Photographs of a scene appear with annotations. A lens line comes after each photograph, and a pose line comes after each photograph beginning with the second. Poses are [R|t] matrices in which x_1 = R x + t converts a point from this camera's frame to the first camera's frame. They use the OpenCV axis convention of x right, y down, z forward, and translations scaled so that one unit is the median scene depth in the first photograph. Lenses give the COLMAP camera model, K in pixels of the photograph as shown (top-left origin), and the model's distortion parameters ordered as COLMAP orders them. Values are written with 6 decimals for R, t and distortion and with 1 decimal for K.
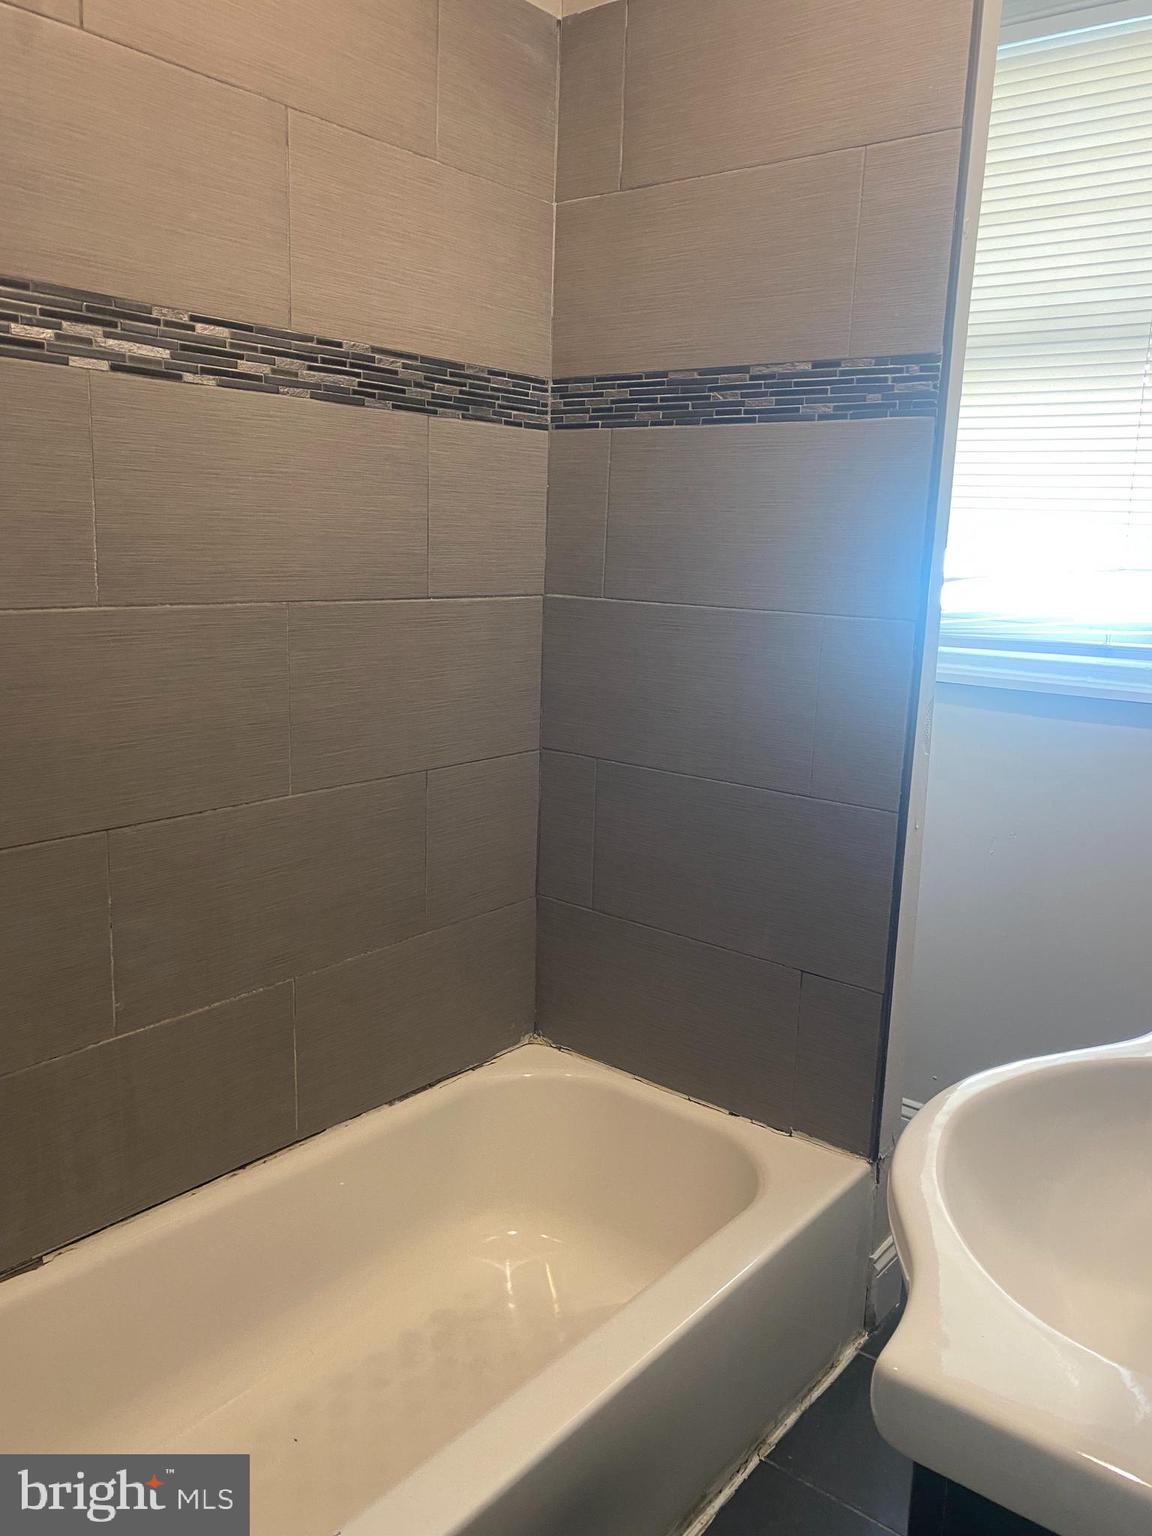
lens RADIAL K [[1178.5, 0, 567.0], [0, 1178.5, 743.5], [0, 0, 1]] dist [0.027041, -0.028169]
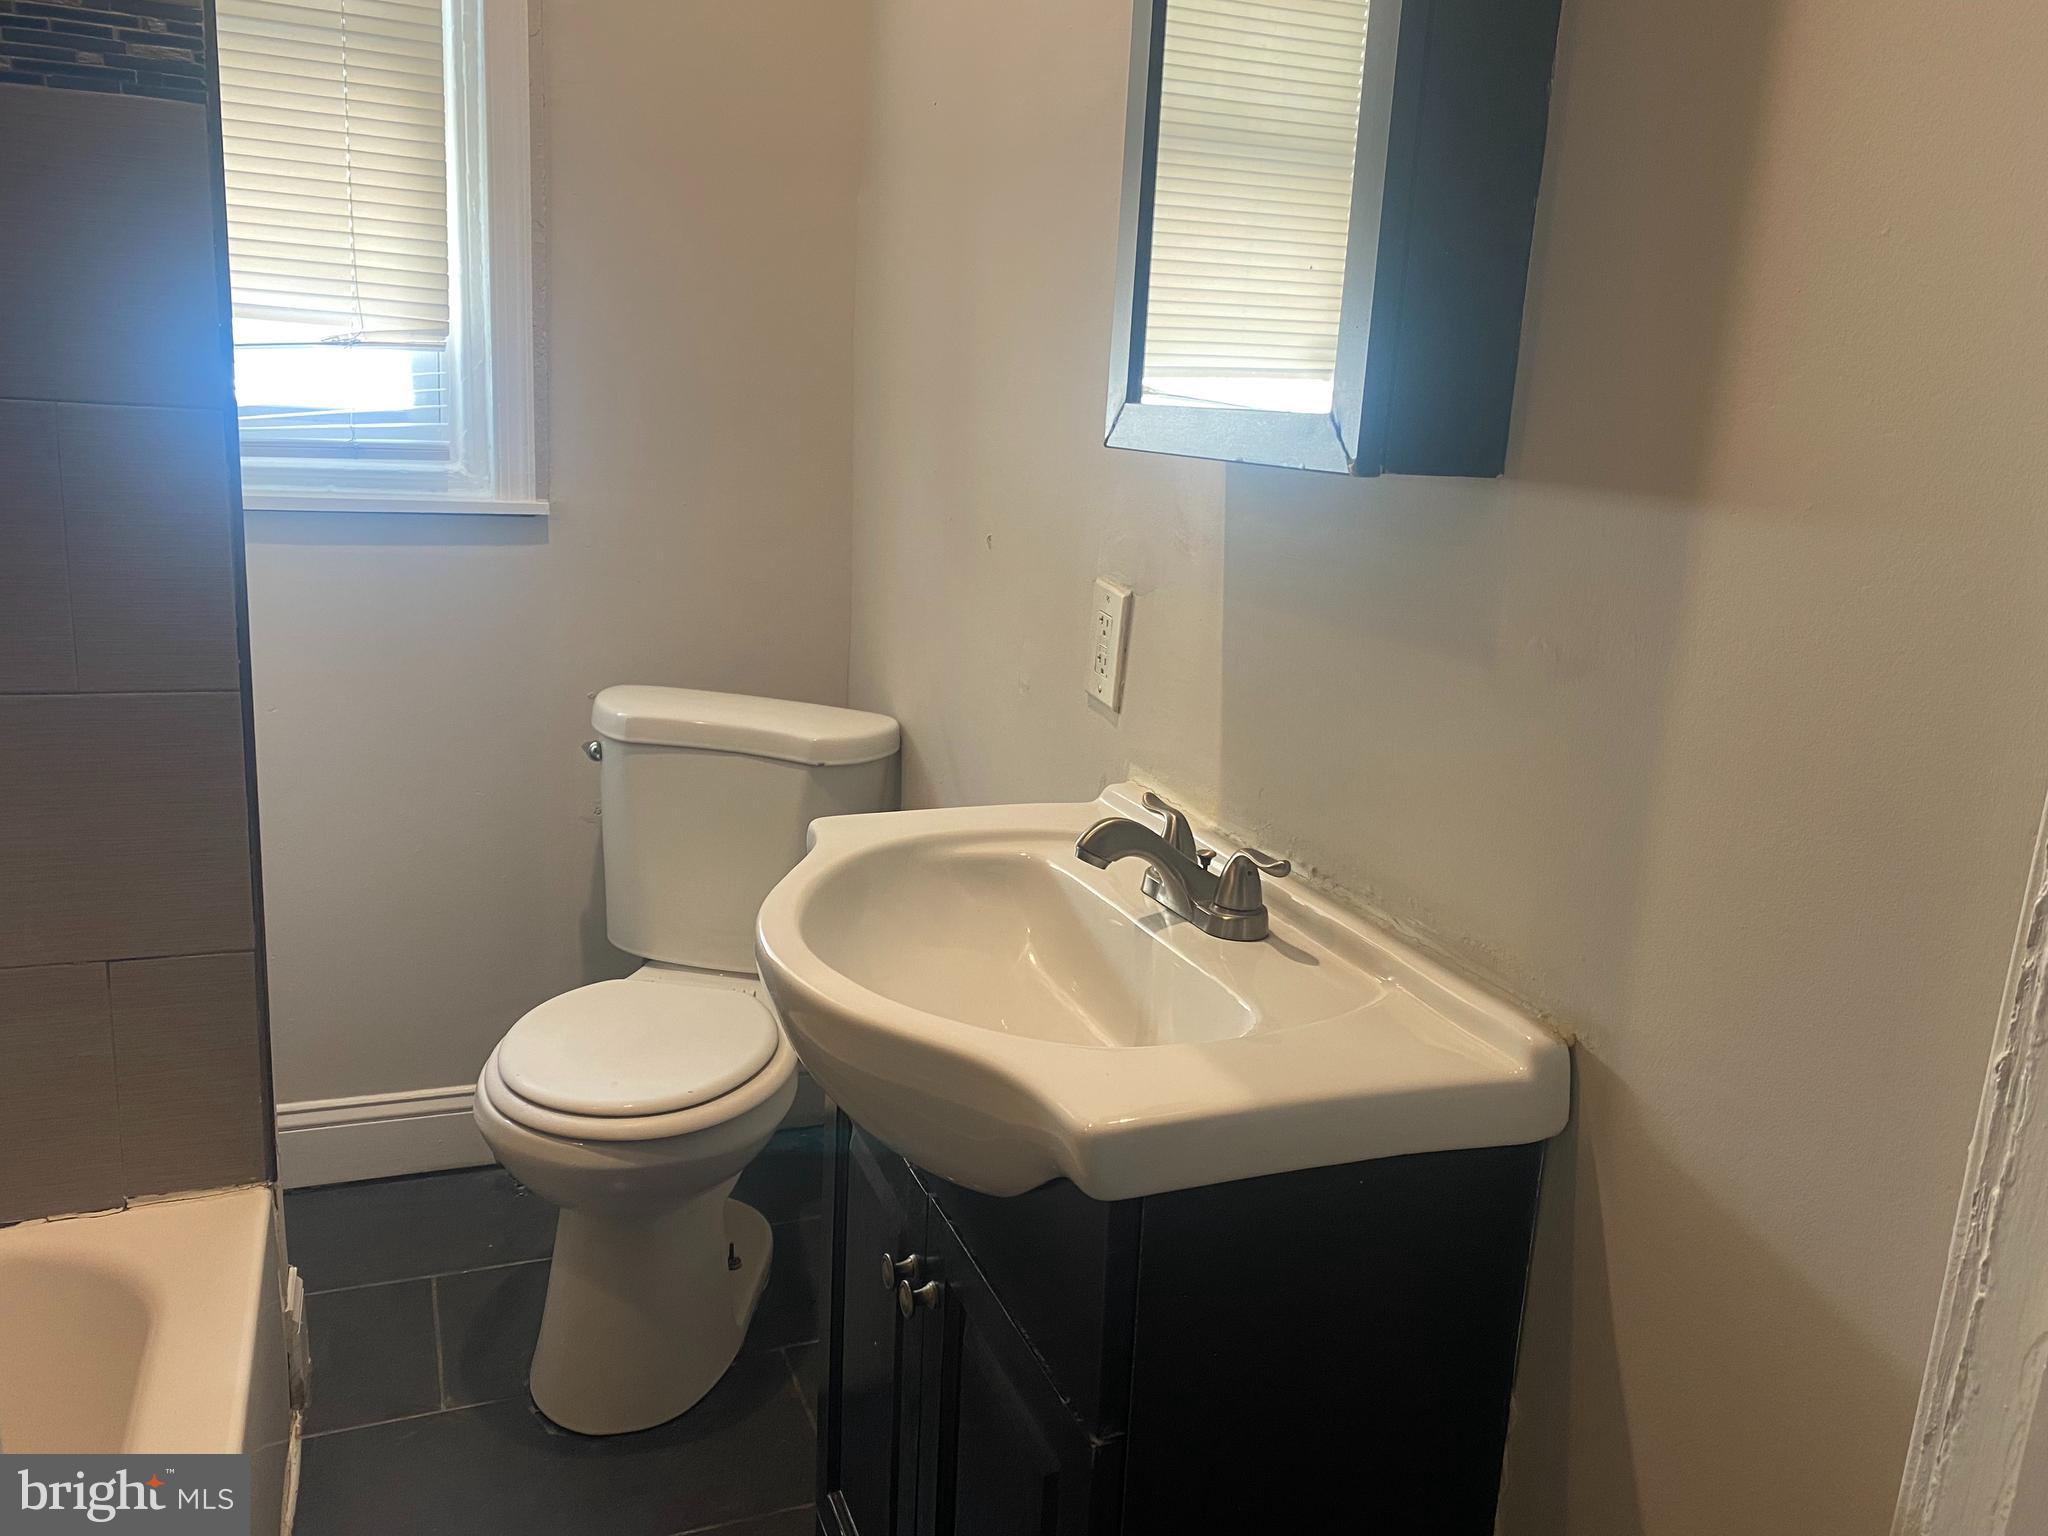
lens RADIAL K [[1571.4, 0, 1037.7], [0, 1571.4, 745.7], [0, 0, 1]] dist [0.027041, -0.028169]
pose [[0.489647, -0.195247, 0.849779, -0.268676], [0.115099, 0.980551, 0.158972, -0.002504], [-0.864290, 0.019968, 0.502596, 0.118166]]
